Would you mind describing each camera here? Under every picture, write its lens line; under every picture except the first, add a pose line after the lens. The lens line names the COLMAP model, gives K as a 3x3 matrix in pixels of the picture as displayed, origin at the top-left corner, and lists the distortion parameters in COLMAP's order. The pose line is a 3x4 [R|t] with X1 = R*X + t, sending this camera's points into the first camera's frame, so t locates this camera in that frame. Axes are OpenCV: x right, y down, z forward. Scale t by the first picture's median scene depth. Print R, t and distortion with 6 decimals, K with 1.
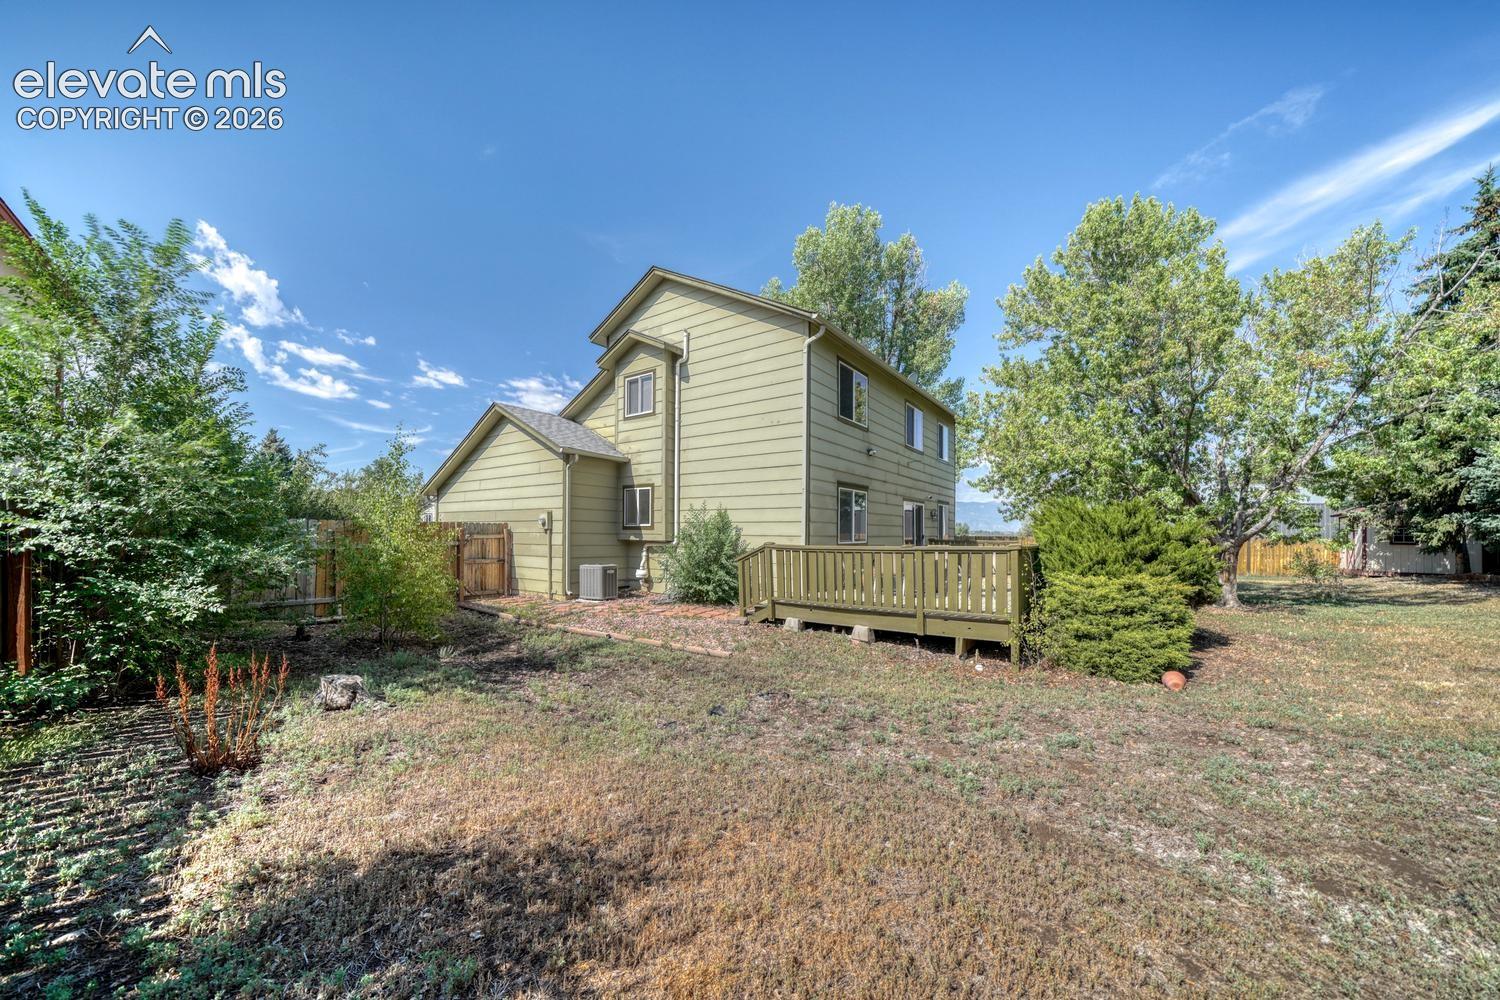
lens RADIAL K [[524.6, 0, 749.7], [0, 524.6, 535.3], [0, 0, 1]] dist [-0.006098, -0.000162]
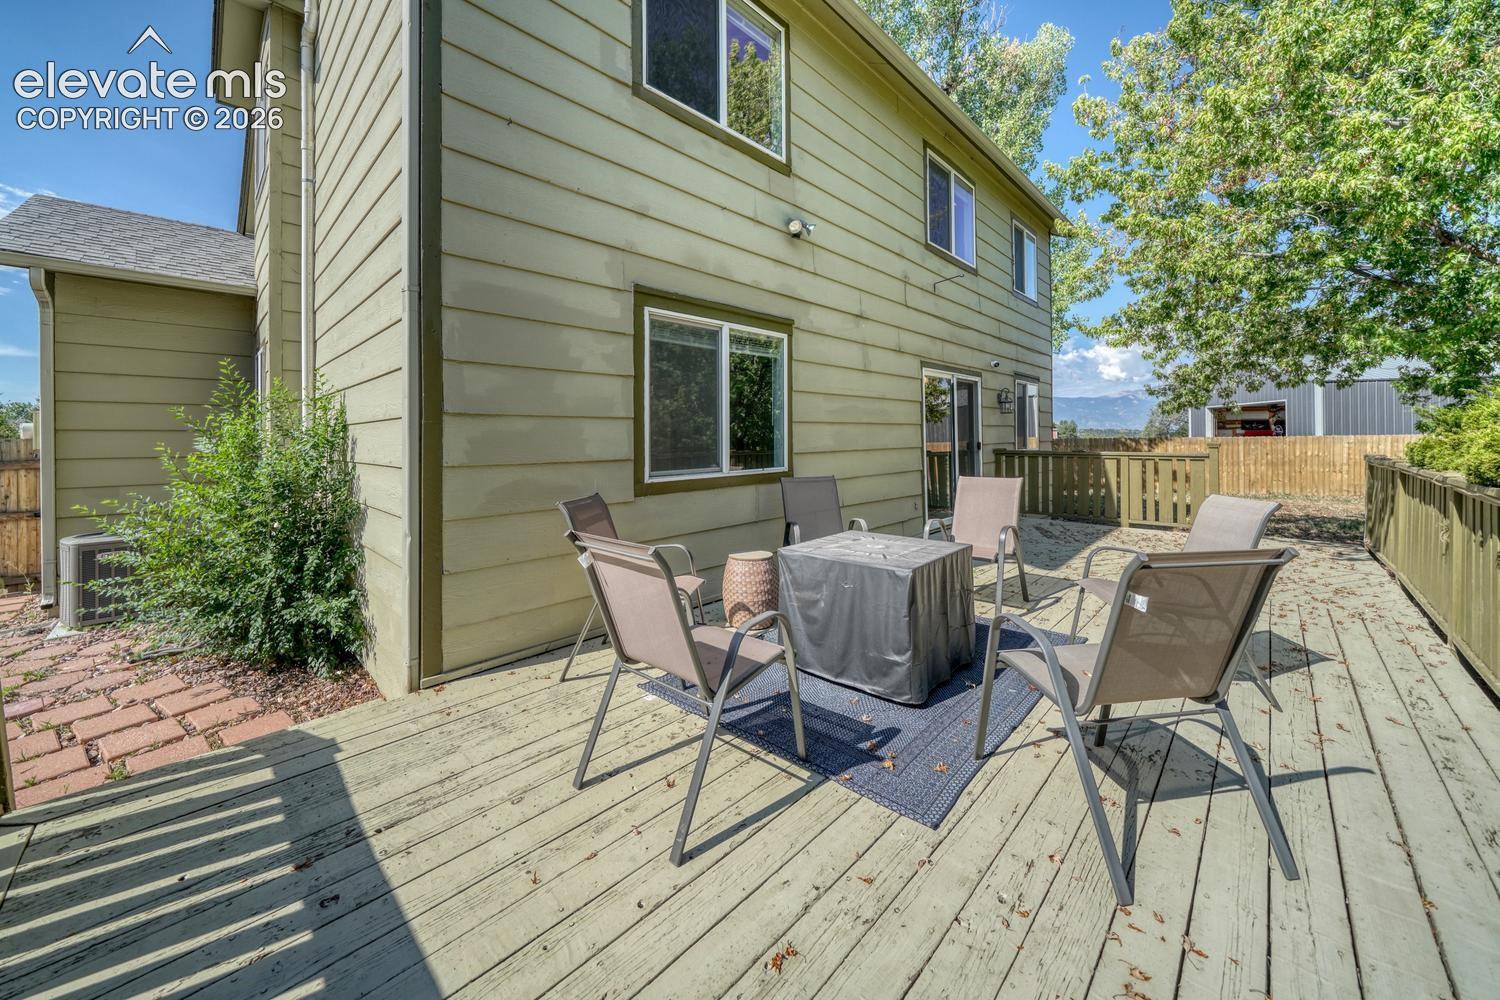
lens RADIAL K [[524.6, 0, 748.1], [0, 524.6, 438.1], [0, 0, 1]] dist [-0.006098, -0.000162]
pose [[0.986437, -0.017812, -0.163172, 0.203032], [0.017491, 0.999841, -0.003407, -0.006793], [0.163207, 0.000507, 0.986592, 0.499707]]
